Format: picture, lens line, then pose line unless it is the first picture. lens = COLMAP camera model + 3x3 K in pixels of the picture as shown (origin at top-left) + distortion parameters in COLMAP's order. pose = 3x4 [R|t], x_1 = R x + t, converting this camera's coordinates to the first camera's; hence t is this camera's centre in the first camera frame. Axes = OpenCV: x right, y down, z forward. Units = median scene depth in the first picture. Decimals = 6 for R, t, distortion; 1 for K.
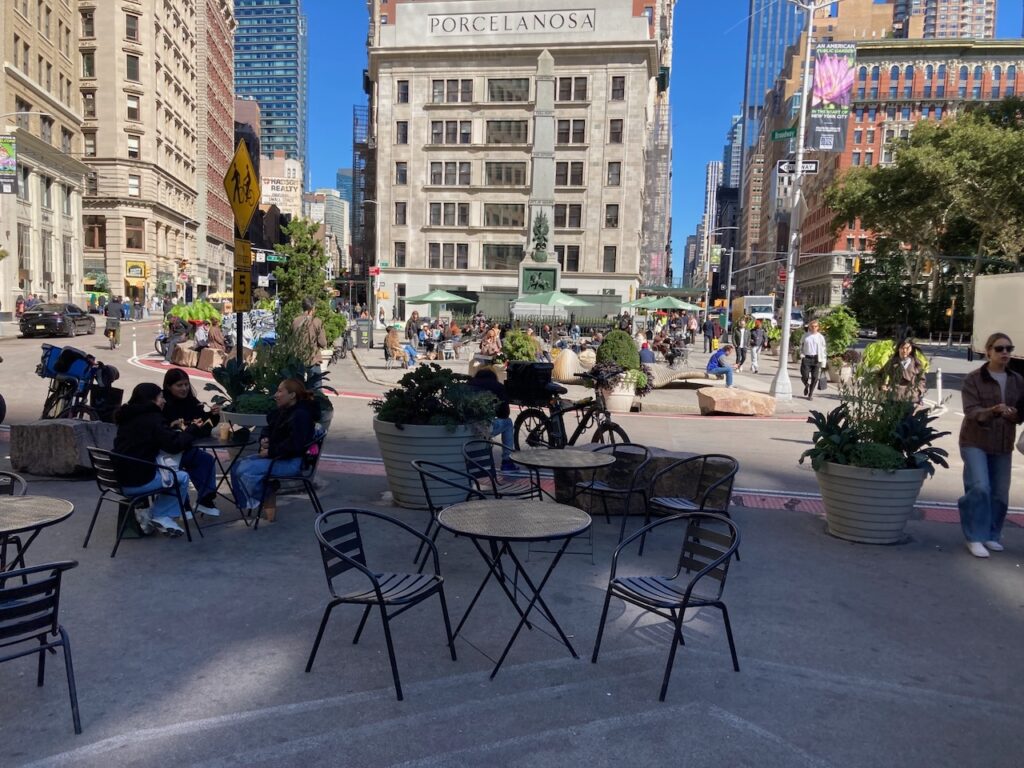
lens RADIAL K [[841.5, 0, 512.0], [0, 841.5, 384.0], [0, 0, 1]] dist [-0.006409, -0.007252]
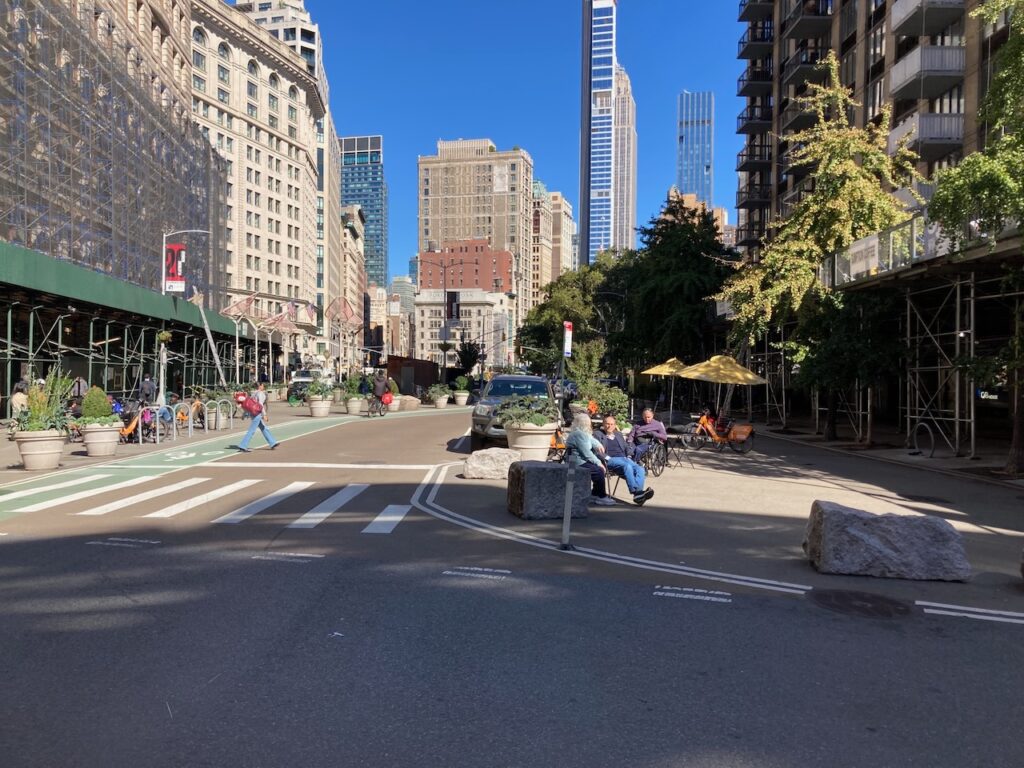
lens RADIAL K [[841.5, 0, 512.0], [0, 841.5, 384.0], [0, 0, 1]] dist [-0.006409, -0.007252]
pose [[0.996292, -0.018973, -0.083922, 0.259458], [0.012614, 0.997054, -0.075663, 0.108980], [0.085110, 0.074323, 0.993596, -1.191526]]
